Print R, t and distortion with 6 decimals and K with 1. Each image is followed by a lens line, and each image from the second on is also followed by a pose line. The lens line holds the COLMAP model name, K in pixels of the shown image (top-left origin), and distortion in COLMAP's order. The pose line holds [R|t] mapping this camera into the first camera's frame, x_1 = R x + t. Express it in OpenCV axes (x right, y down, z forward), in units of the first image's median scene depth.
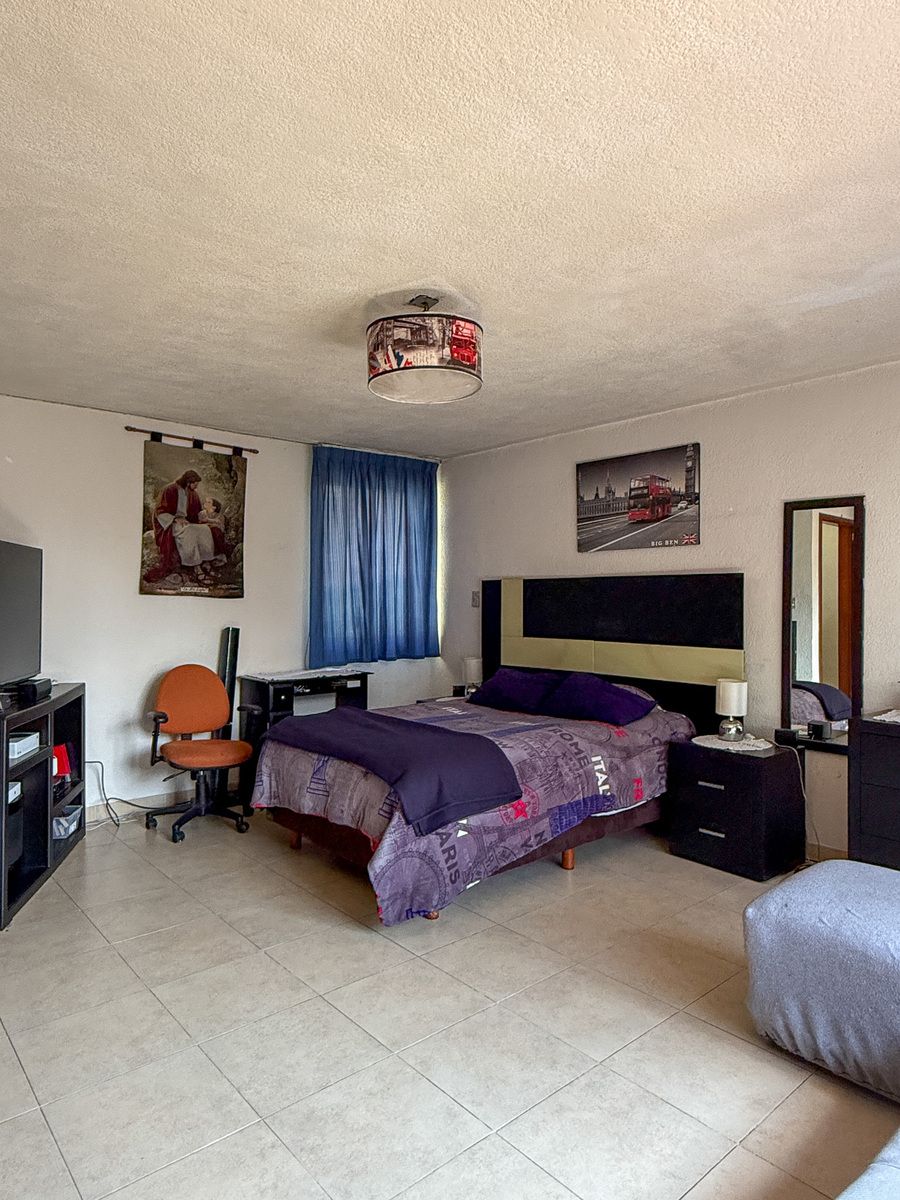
lens RADIAL K [[750.0, 0, 447.7], [0, 750.0, 600.7], [0, 0, 1]] dist [0.004201, 0.000714]
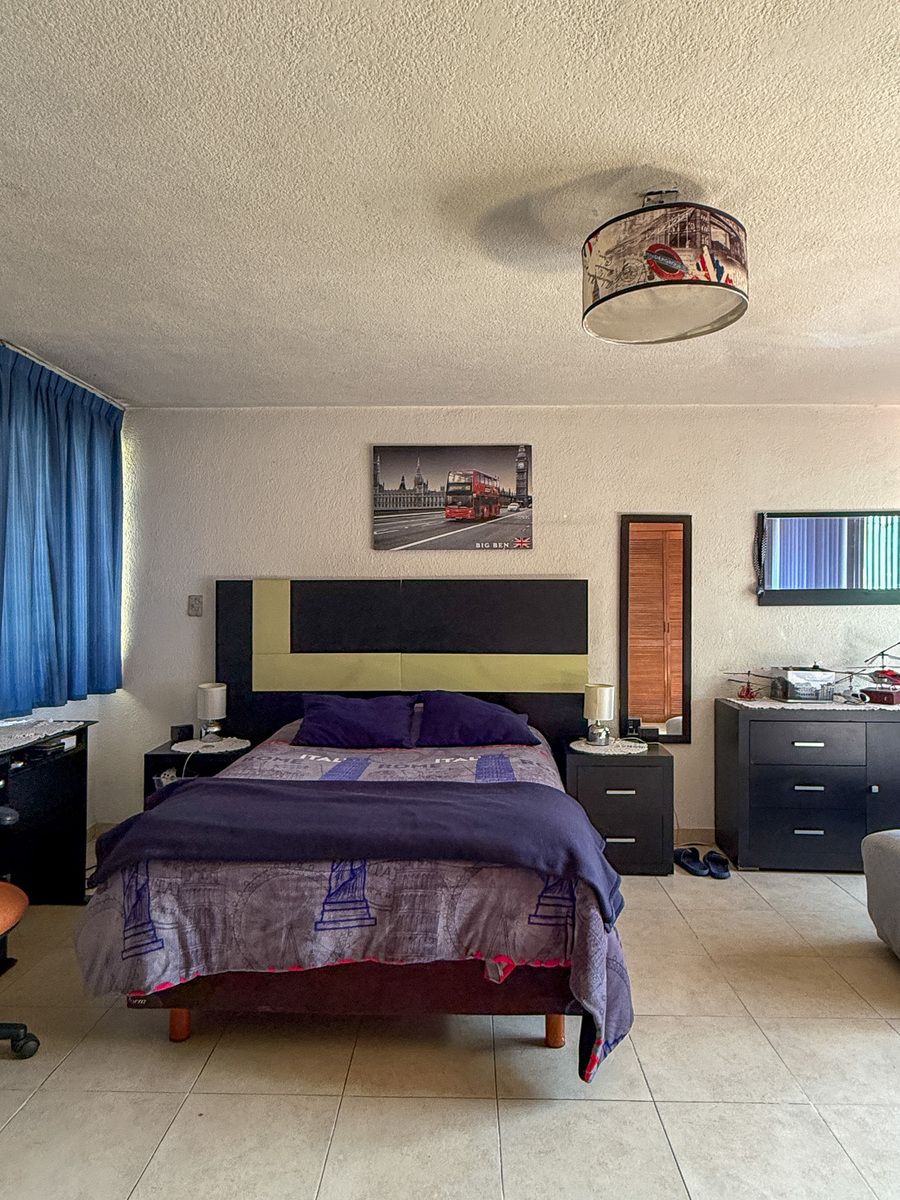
lens RADIAL K [[750.0, 0, 449.4], [0, 750.0, 600.0], [0, 0, 1]] dist [0.004201, 0.000714]
pose [[0.667228, 0.004603, 0.744839, -0.454070], [0.002336, 0.999963, -0.008272, -0.001200], [-0.744850, 0.007259, 0.667192, 0.422503]]
